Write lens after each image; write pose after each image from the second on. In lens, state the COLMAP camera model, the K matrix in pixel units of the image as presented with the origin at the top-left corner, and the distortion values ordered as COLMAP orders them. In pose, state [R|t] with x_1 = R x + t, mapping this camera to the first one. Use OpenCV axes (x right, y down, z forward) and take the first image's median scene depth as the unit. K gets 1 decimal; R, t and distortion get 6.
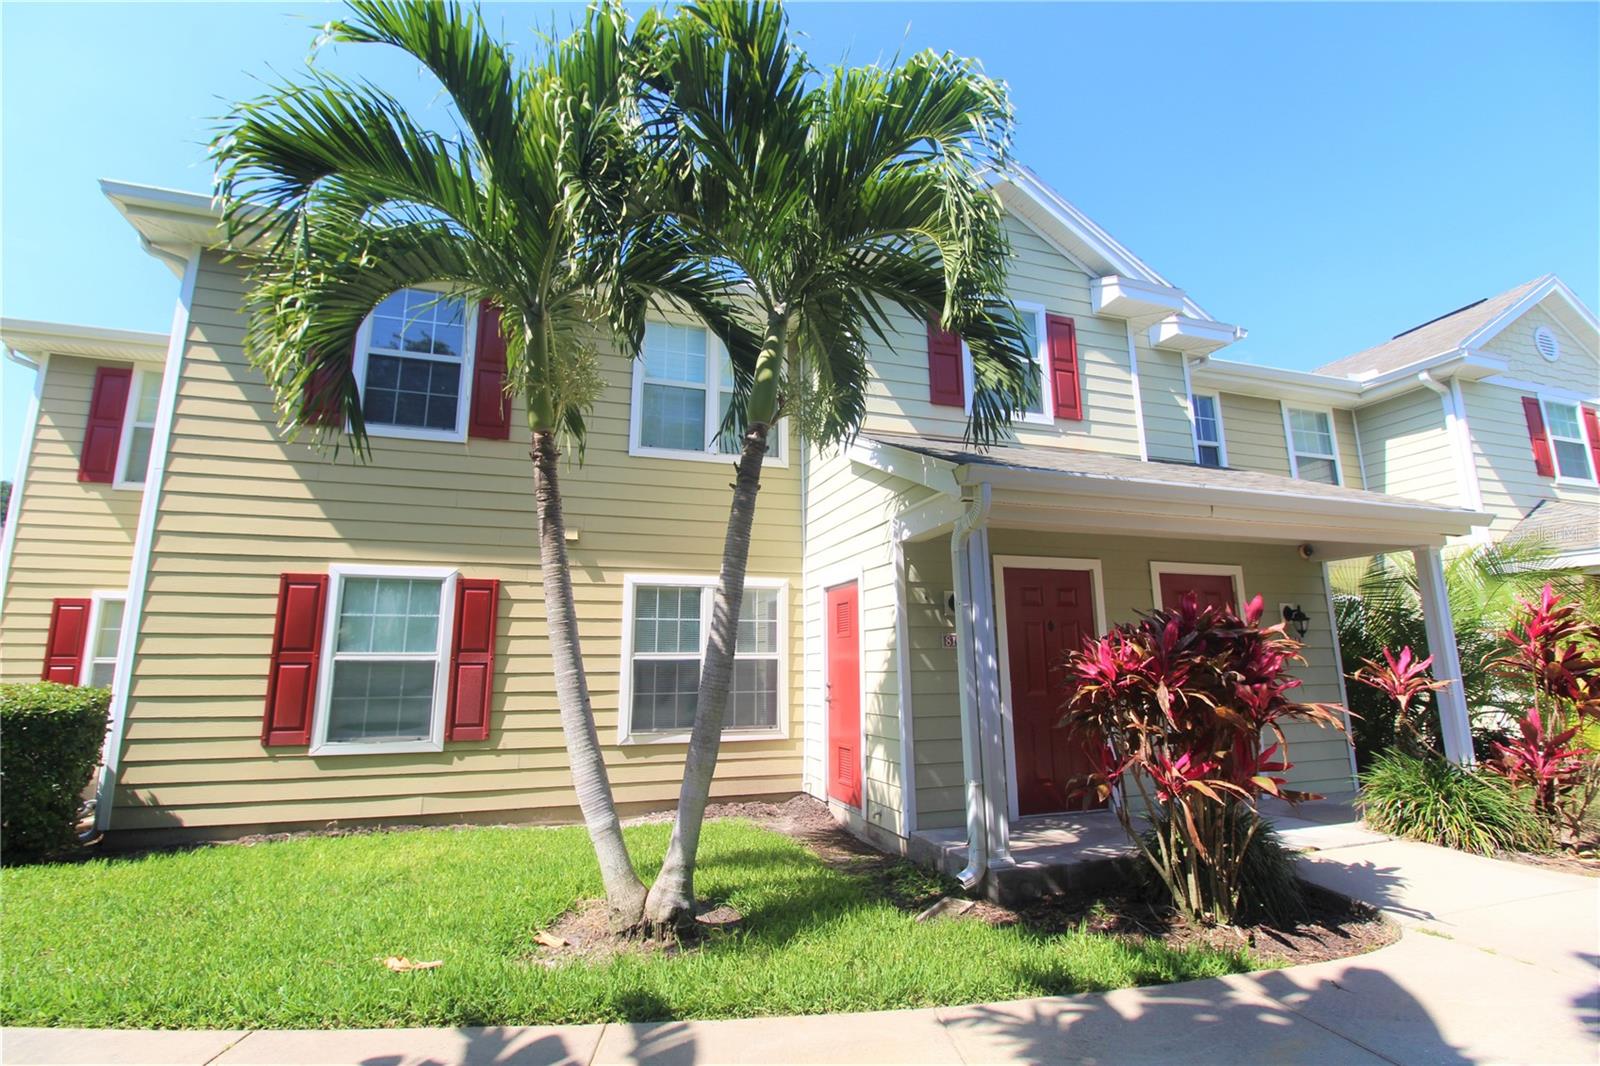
lens RADIAL K [[727.7, 0, 793.7], [0, 727.7, 524.1], [0, 0, 1]] dist [-0.008391, -0.006729]
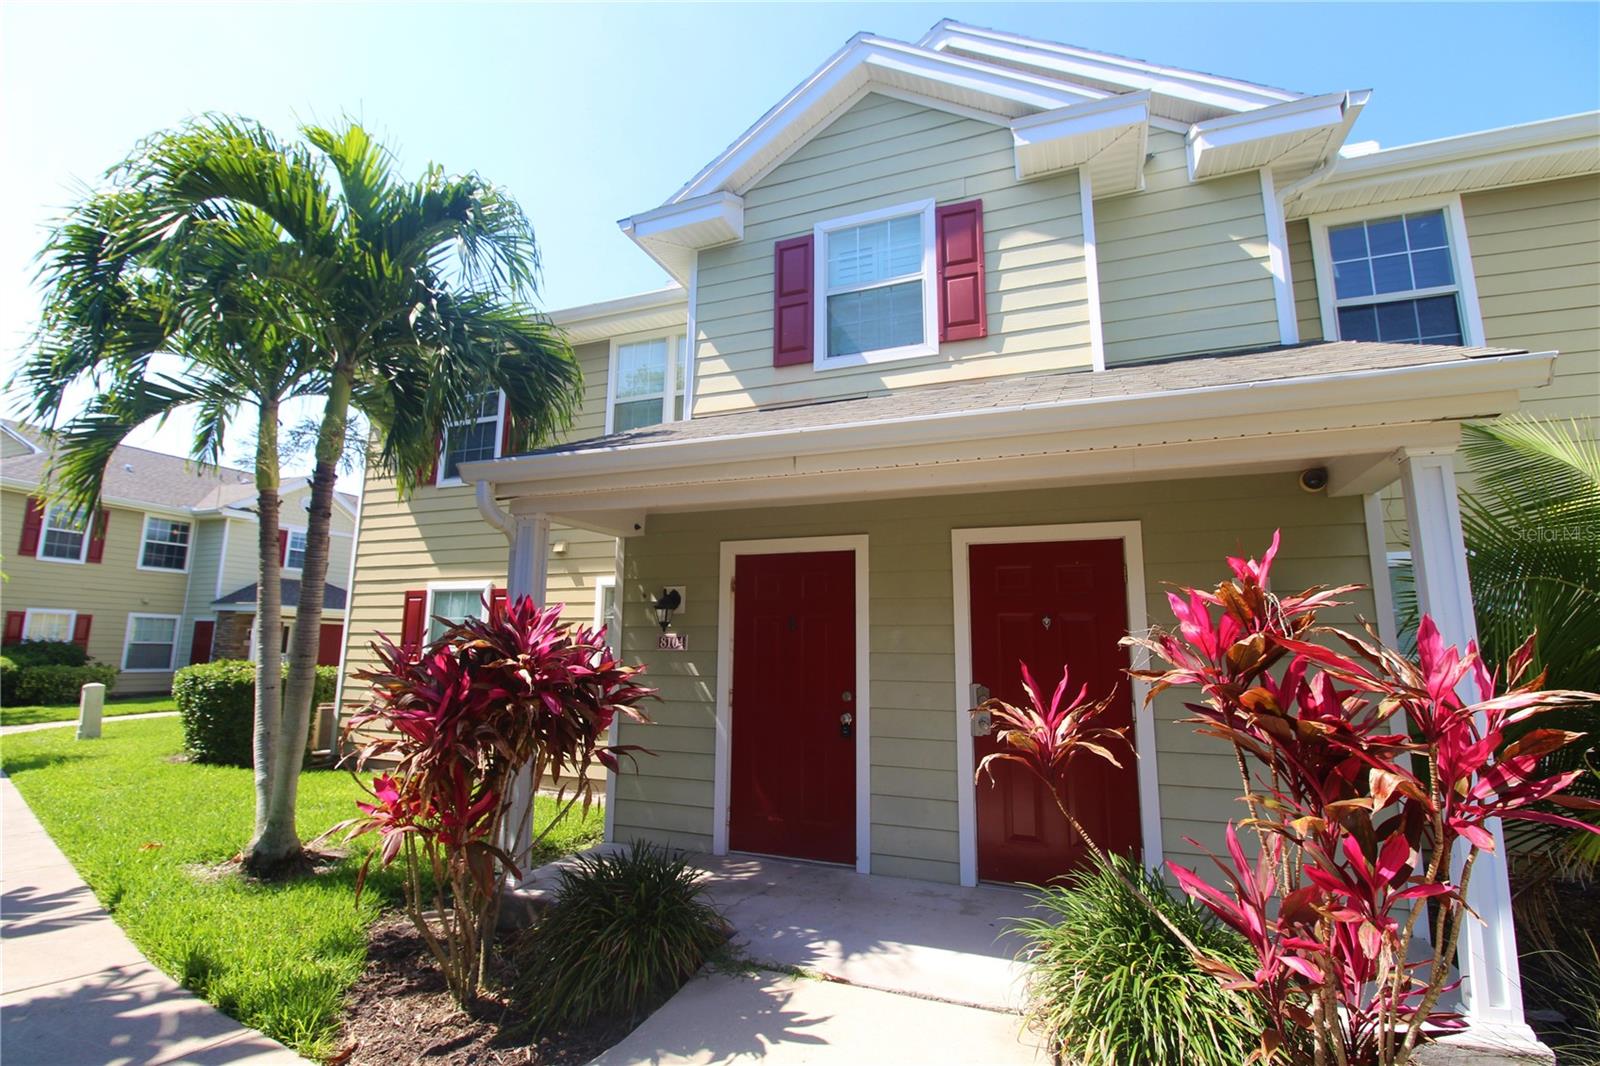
lens RADIAL K [[727.7, 0, 793.7], [0, 727.7, 524.1], [0, 0, 1]] dist [-0.008391, -0.006729]
pose [[0.770177, -0.093265, -0.630975, 0.794639], [0.106623, 0.994158, -0.016802, 0.040500], [0.628856, -0.054336, 0.775621, 0.351026]]
